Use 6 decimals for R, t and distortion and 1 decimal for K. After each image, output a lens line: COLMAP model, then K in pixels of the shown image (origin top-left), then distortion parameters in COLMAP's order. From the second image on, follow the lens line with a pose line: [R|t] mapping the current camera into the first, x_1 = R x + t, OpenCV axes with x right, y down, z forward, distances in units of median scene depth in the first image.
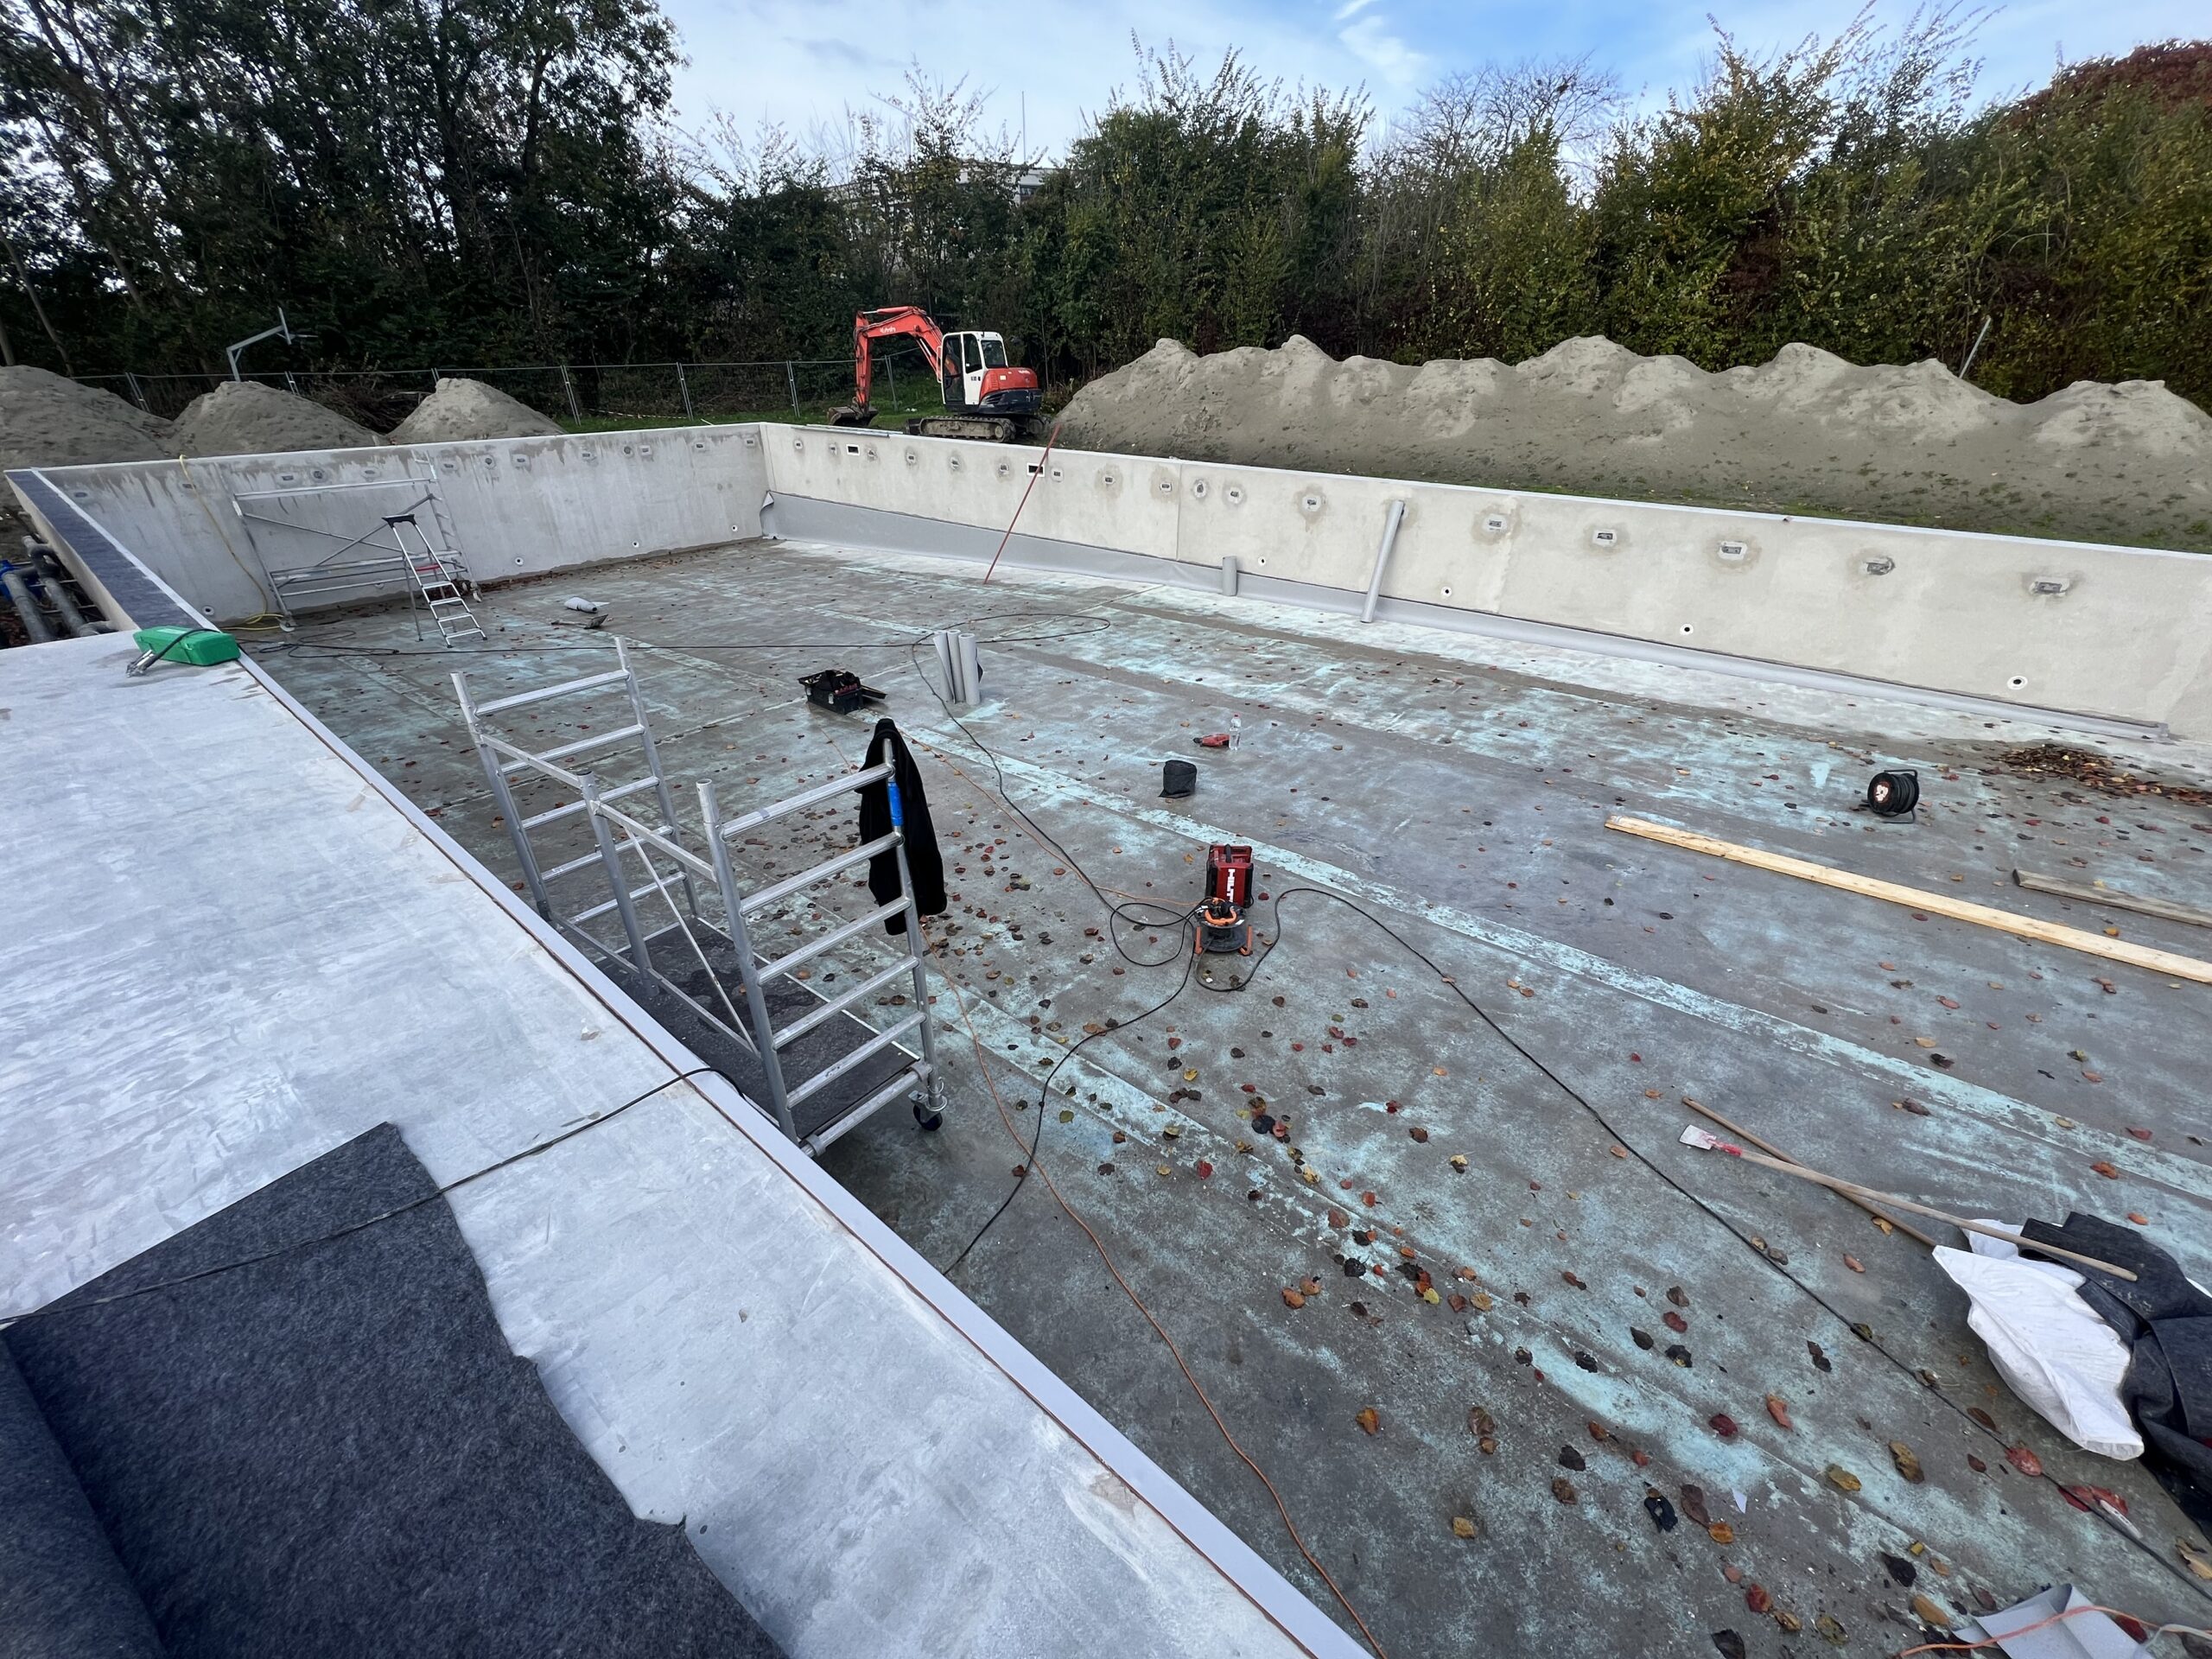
lens RADIAL K [[896.8, 0, 1141.0], [0, 896.8, 804.4], [0, 0, 1]] dist [0.025195, -0.013243]
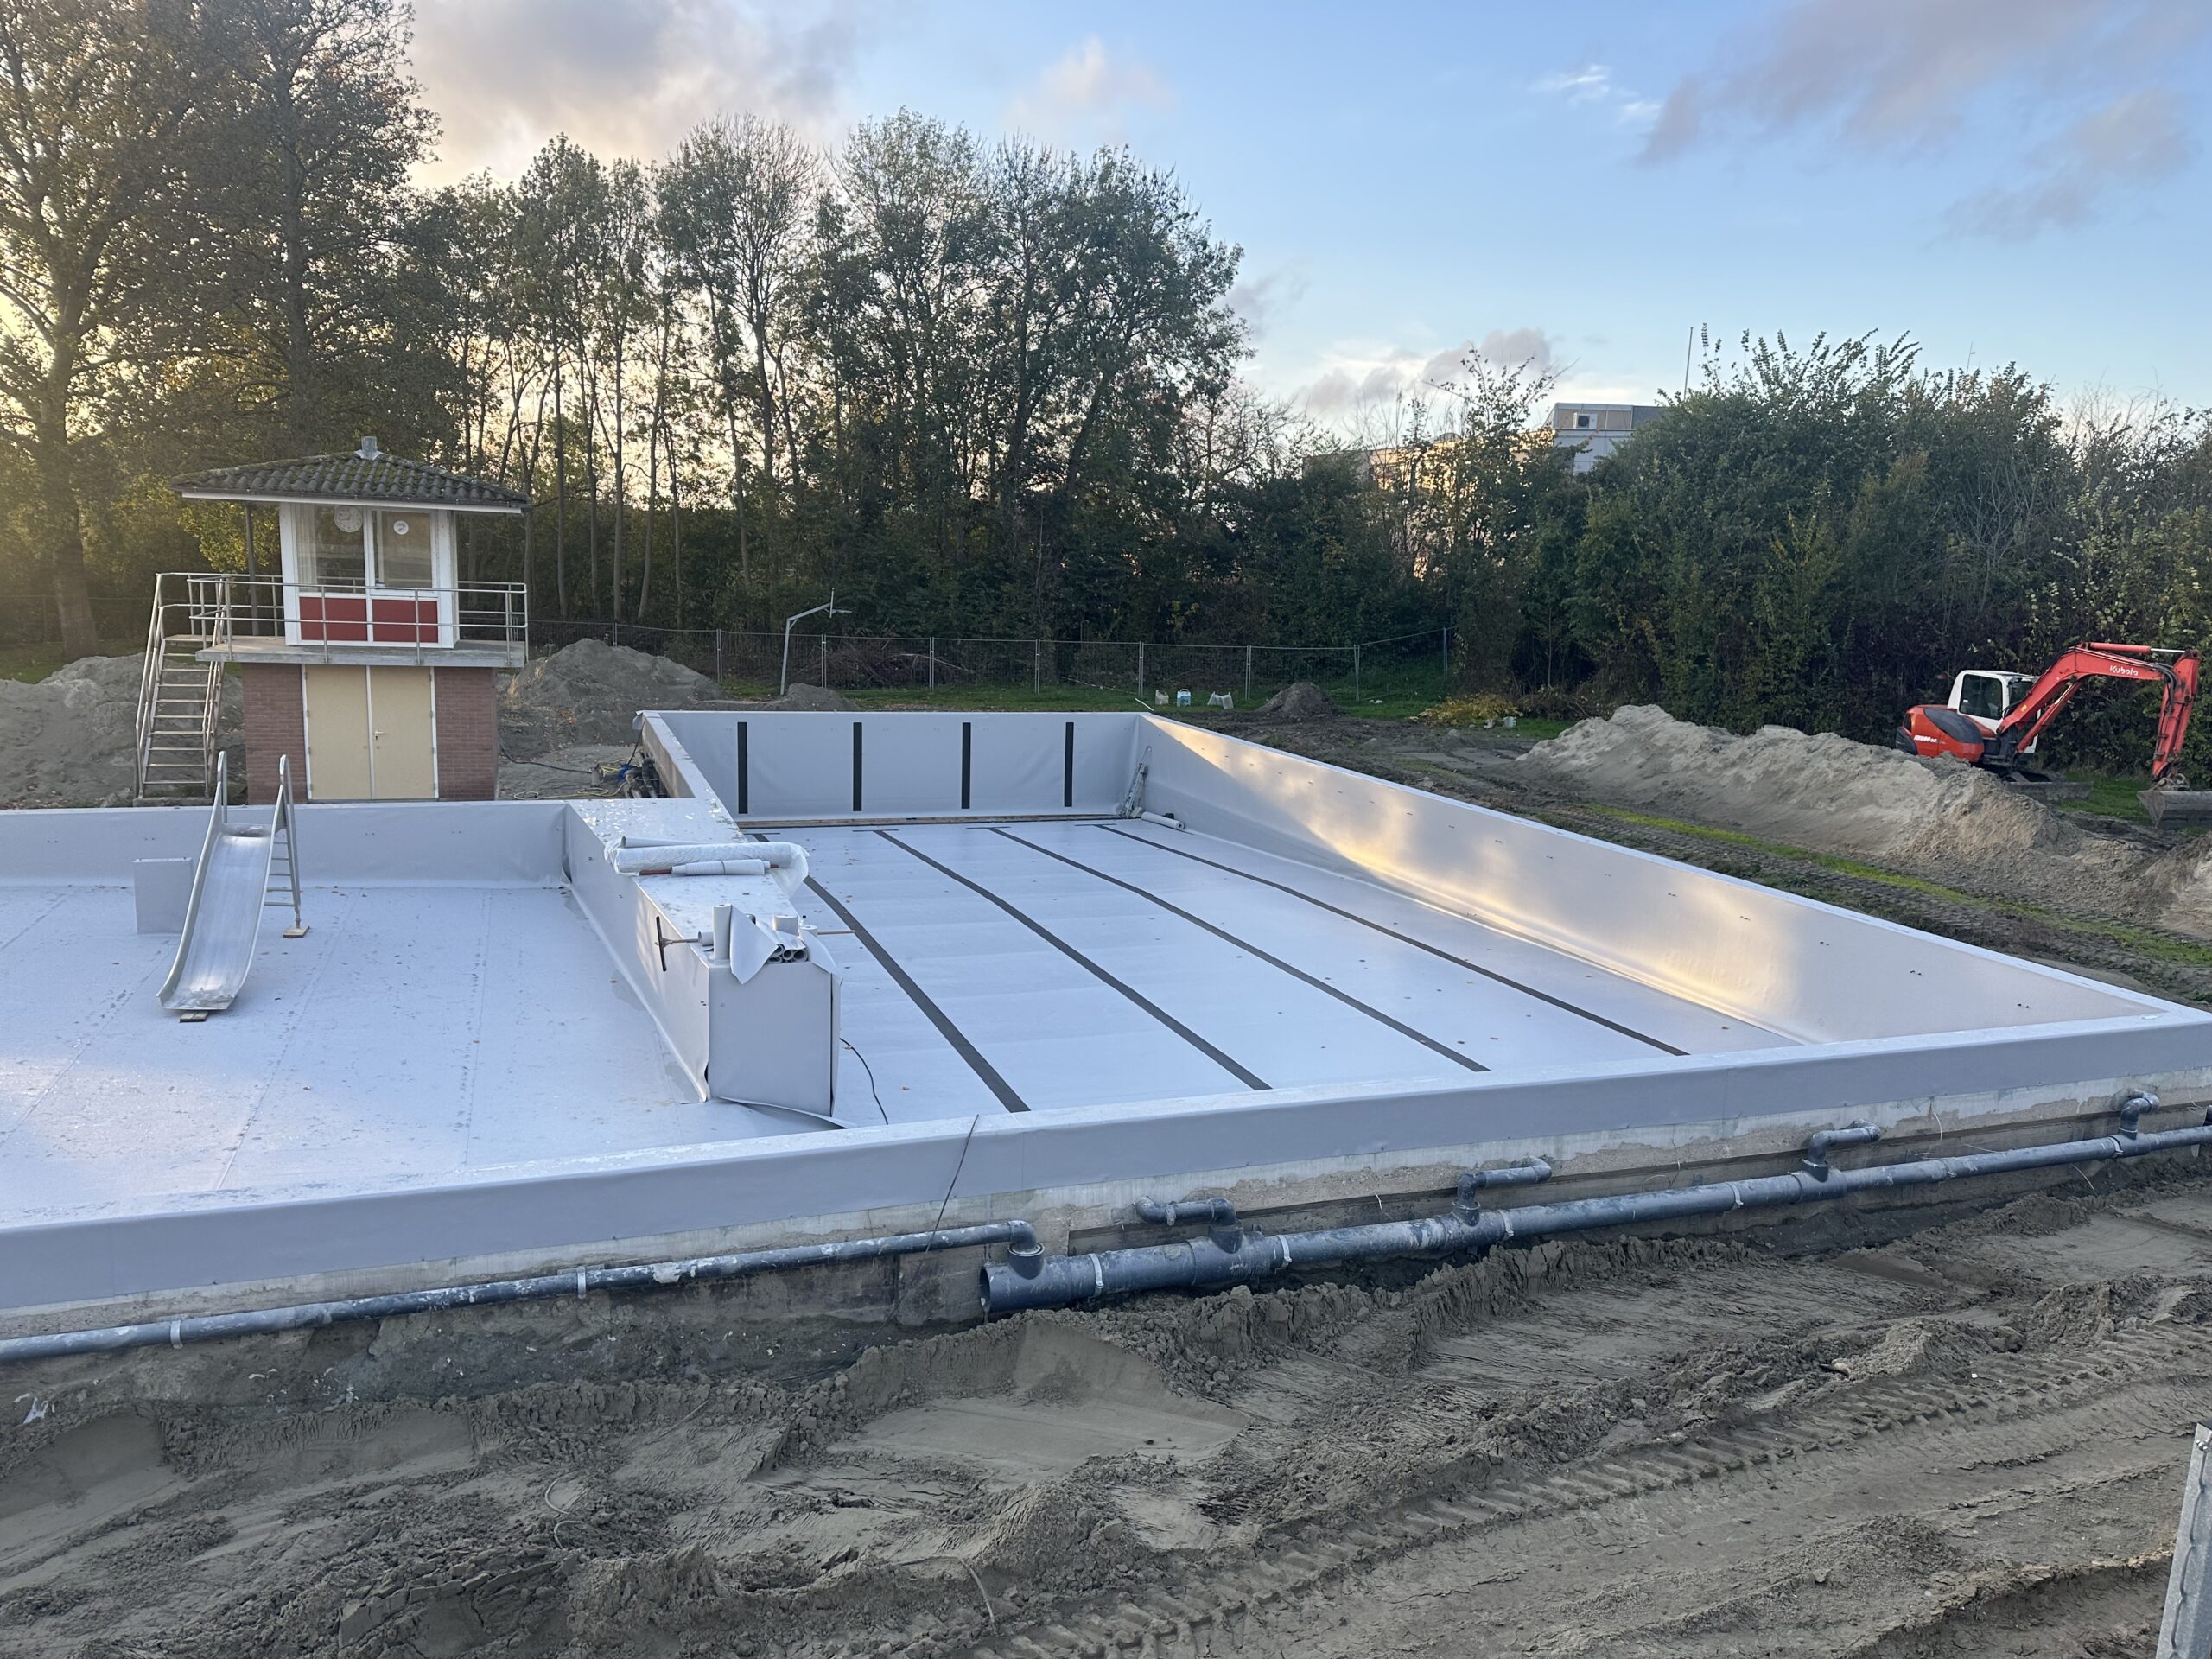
lens RADIAL K [[1525.2, 0, 1099.8], [0, 1525.2, 870.5], [0, 0, 1]] dist [0.118247, -0.175452]
pose [[0.862102, 0.132326, -0.489152, 0.248568], [-0.267711, 0.938528, -0.217934, 0.106380], [0.430245, 0.318833, 0.844532, -0.299086]]
